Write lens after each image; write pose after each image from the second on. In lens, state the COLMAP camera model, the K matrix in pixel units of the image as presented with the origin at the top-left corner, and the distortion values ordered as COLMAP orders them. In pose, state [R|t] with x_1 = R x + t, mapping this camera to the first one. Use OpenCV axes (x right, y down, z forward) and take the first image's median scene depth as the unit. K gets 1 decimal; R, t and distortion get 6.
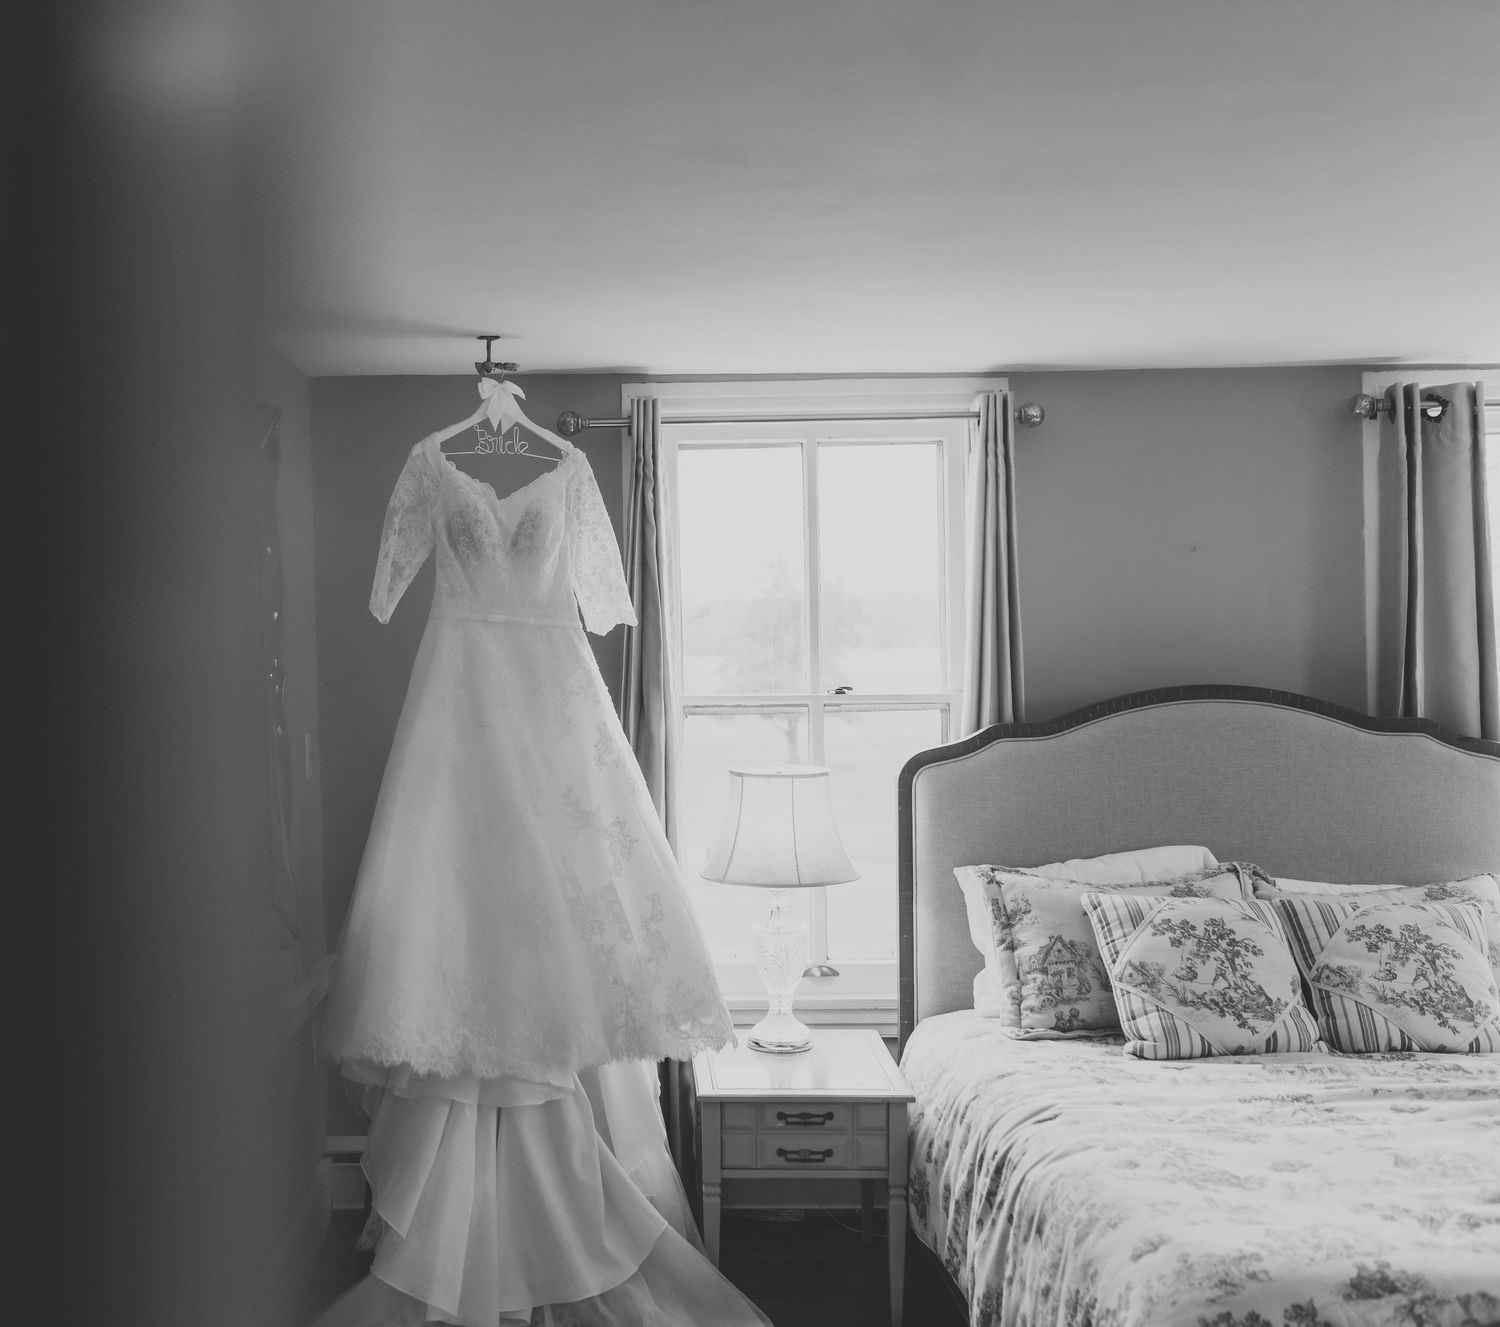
lens RADIAL K [[1717.7, 0, 749.6], [0, 1717.7, 658.0], [0, 0, 1]] dist [-0.020130, 0.000000]
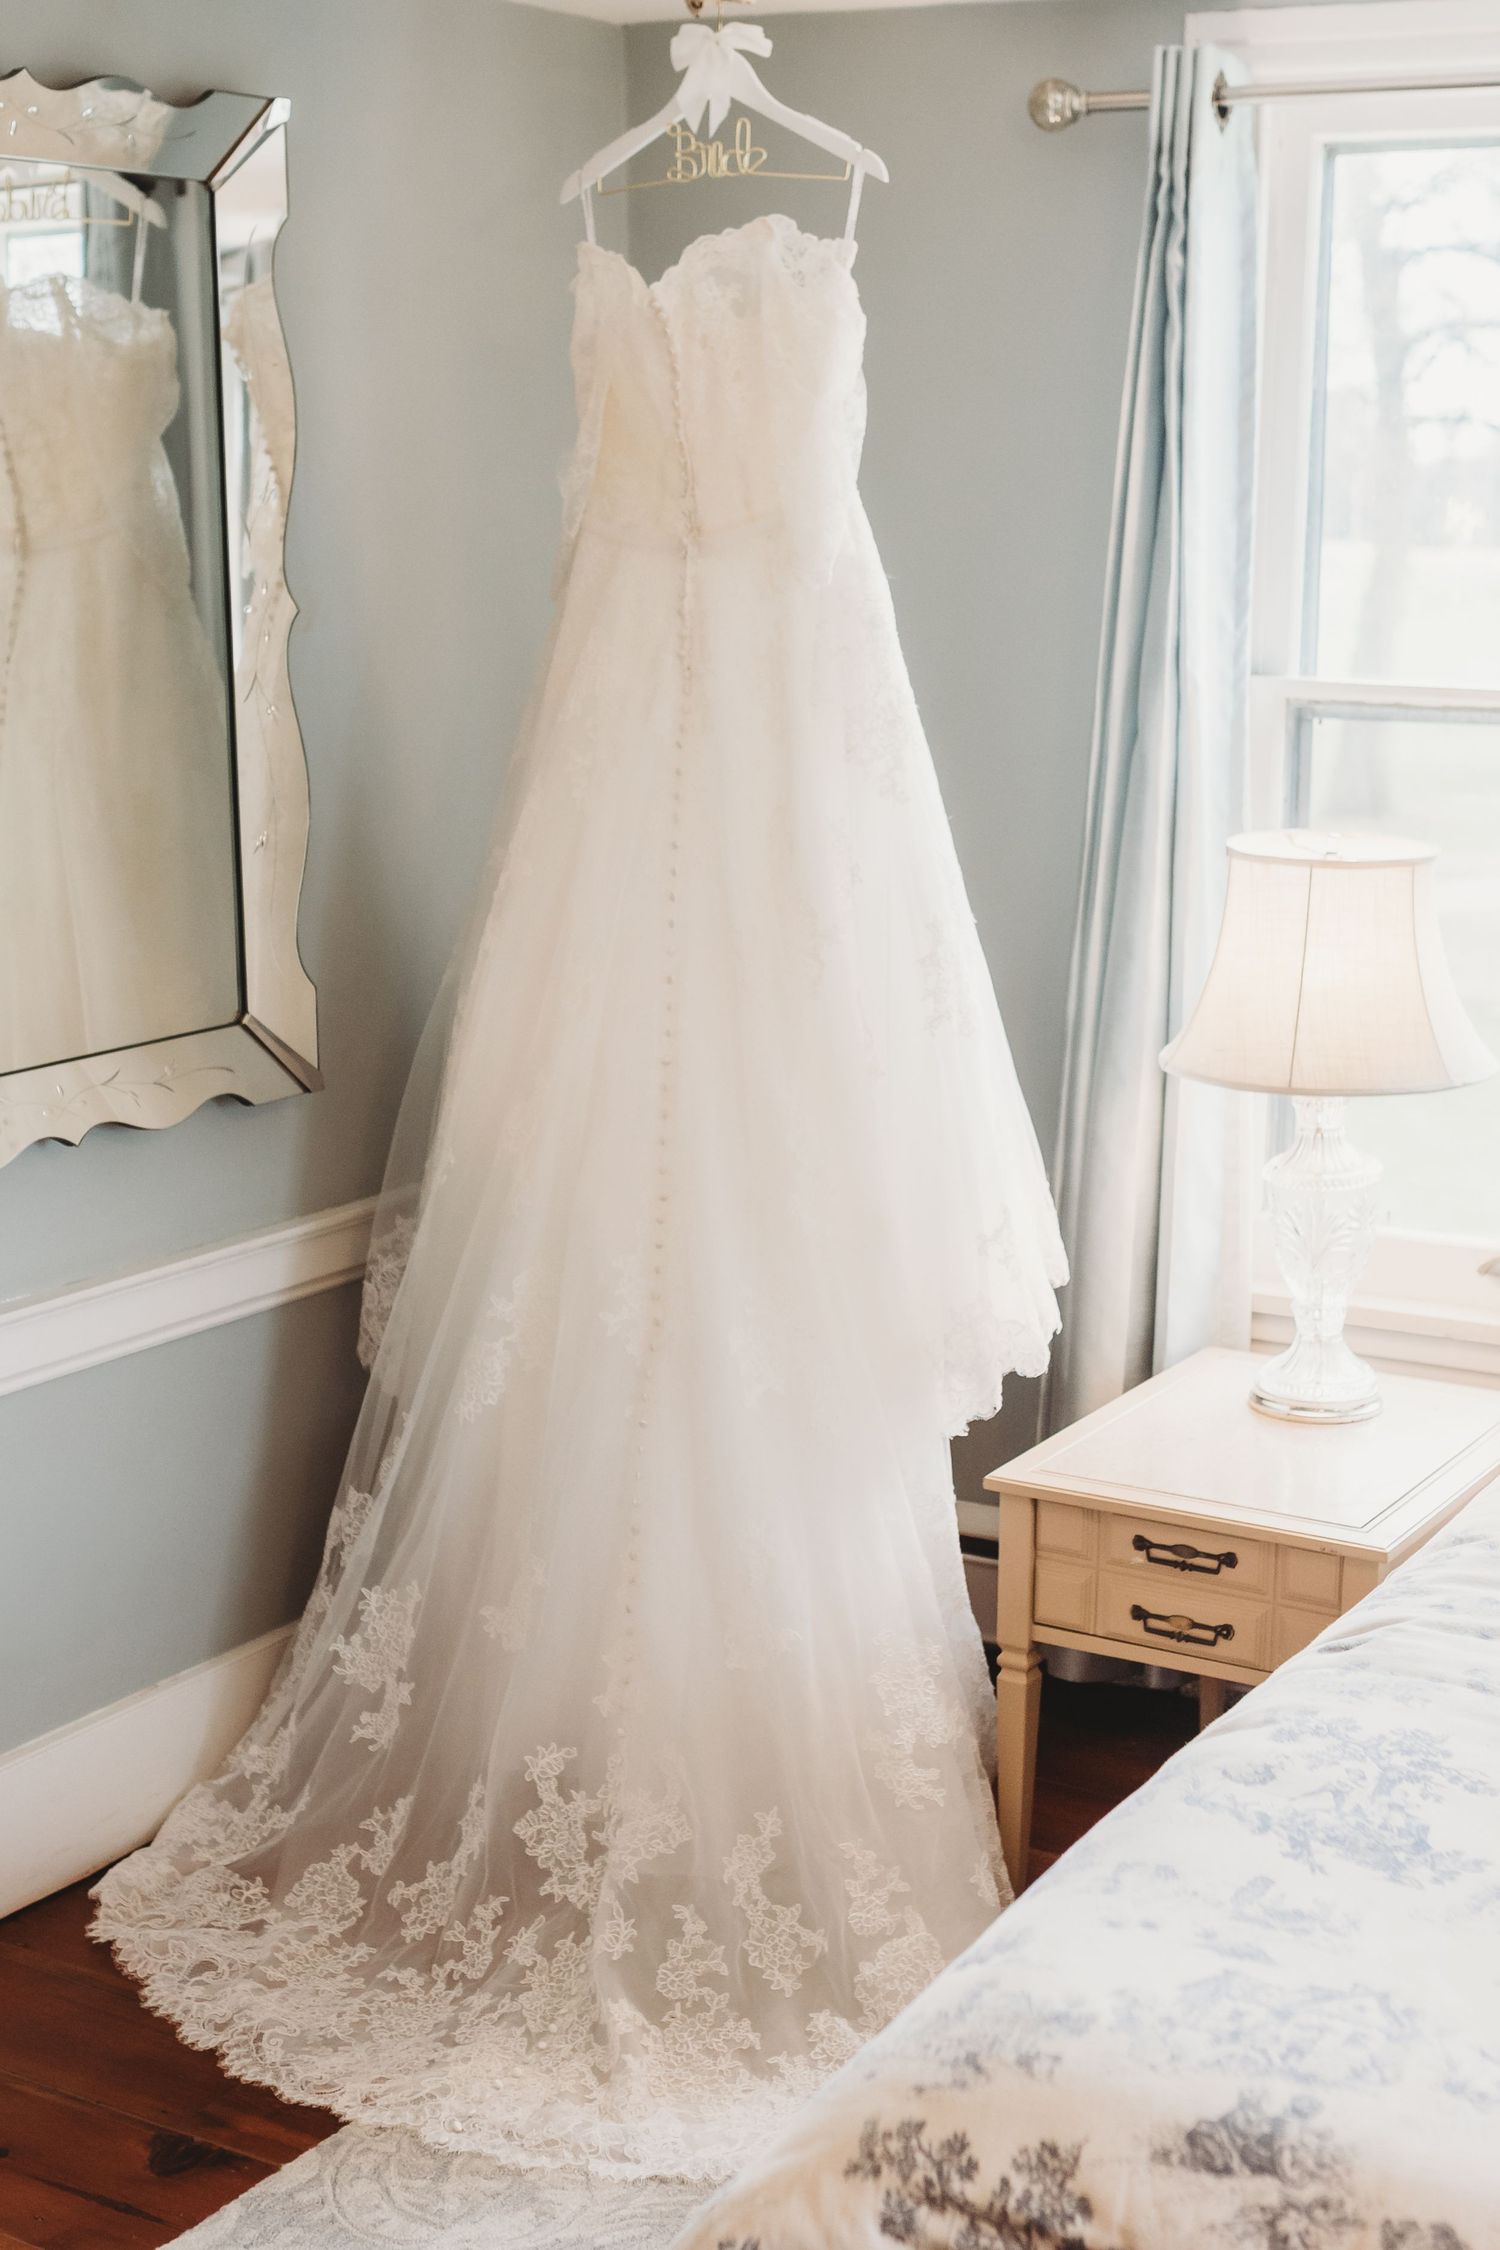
lens RADIAL K [[3261.9, 0, 750.6], [0, 3261.9, 1128.9], [0, 0, 1]] dist [-0.011655, 0.000000]
pose [[0.901265, 0.115411, -0.417615, 0.464243], [-0.041304, 0.982367, 0.182343, -0.030681], [0.431296, -0.147090, 0.890140, 0.193076]]
